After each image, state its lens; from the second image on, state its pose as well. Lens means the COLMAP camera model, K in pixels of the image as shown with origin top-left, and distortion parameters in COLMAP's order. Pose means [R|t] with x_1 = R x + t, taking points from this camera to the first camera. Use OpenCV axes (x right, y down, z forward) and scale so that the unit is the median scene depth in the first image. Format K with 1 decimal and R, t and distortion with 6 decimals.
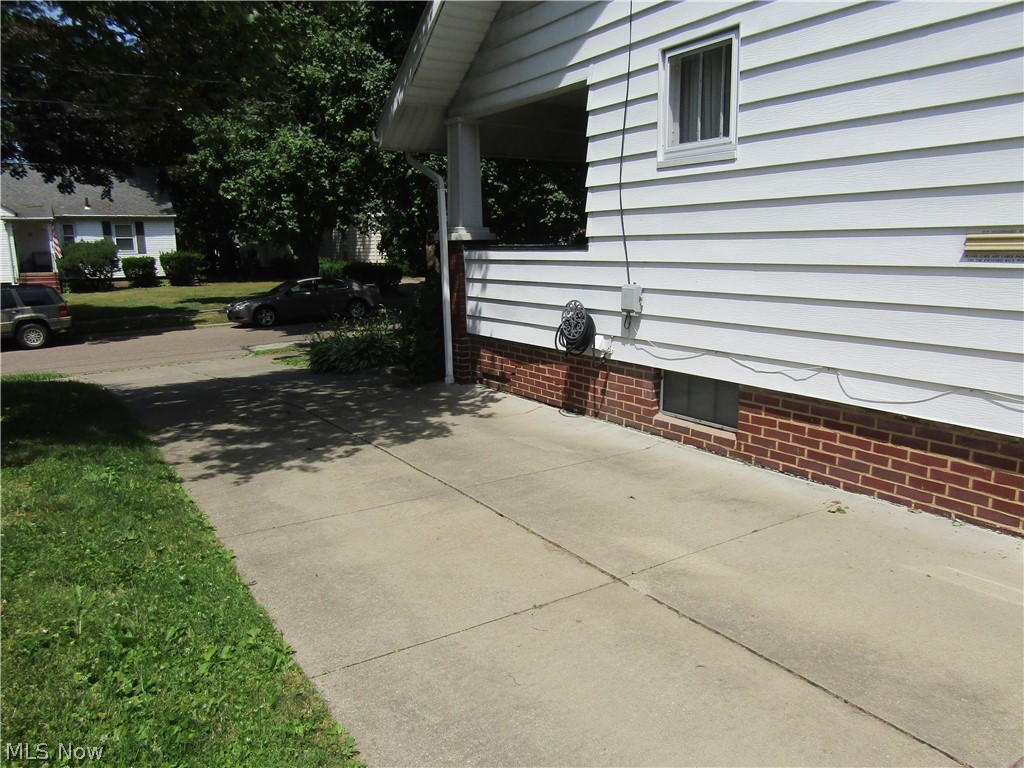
lens RADIAL K [[736.6, 0, 509.1], [0, 736.6, 382.8], [0, 0, 1]] dist [-0.027191, -0.001475]
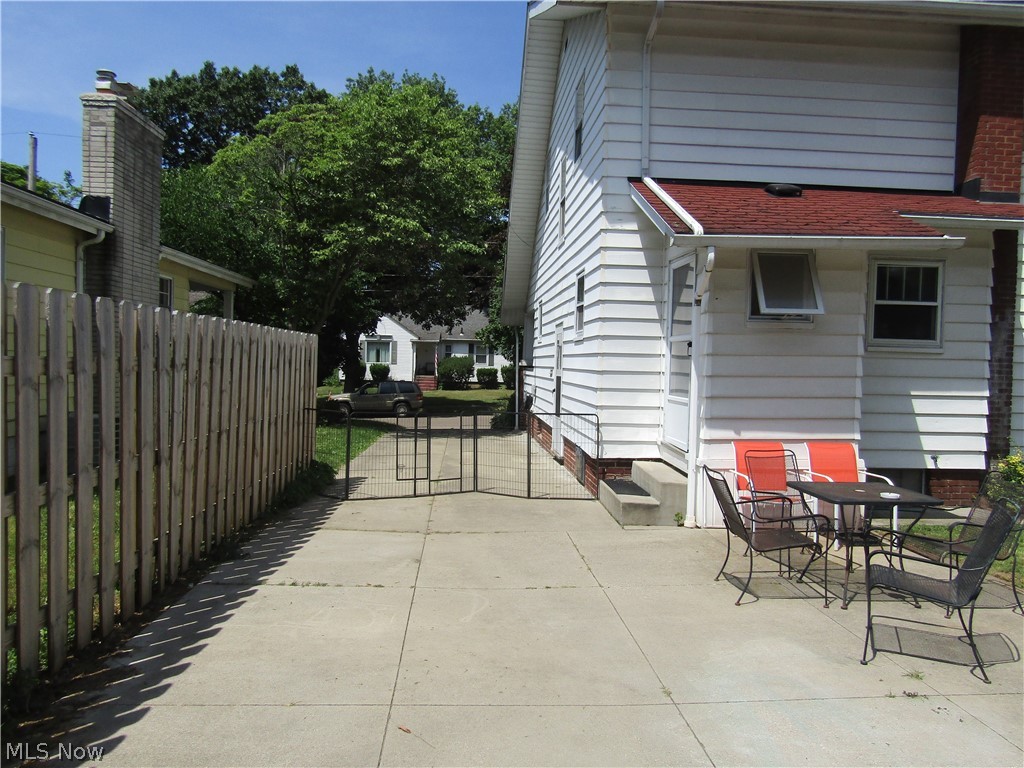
lens RADIAL K [[736.6, 0, 513.5], [0, 736.6, 383.8], [0, 0, 1]] dist [-0.027191, -0.001475]
pose [[0.870099, 0.040933, -0.491175, 0.354818], [-0.118366, 0.984735, -0.127616, 0.053195], [0.478453, 0.169177, 0.861662, -0.316526]]
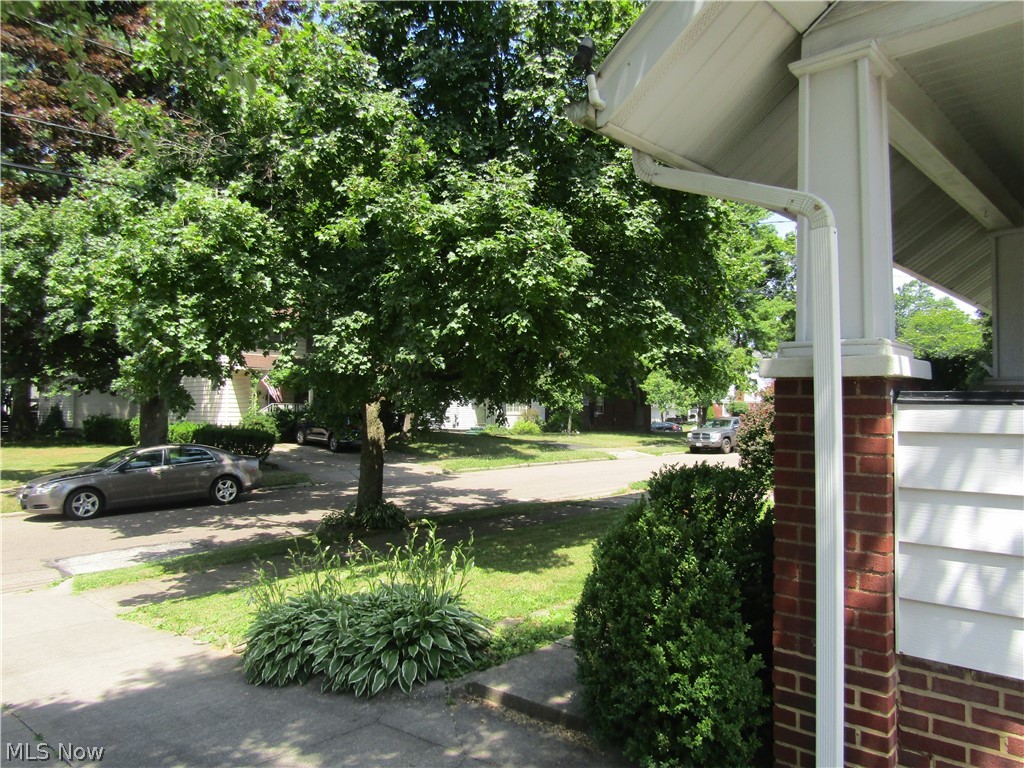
lens RADIAL K [[736.6, 0, 513.3], [0, 736.6, 387.6], [0, 0, 1]] dist [-0.027191, -0.001475]
pose [[0.970621, 0.034165, 0.238175, -0.110264], [0.018038, 0.976751, -0.213617, -0.041931], [-0.239936, 0.211637, 0.947439, 0.252689]]
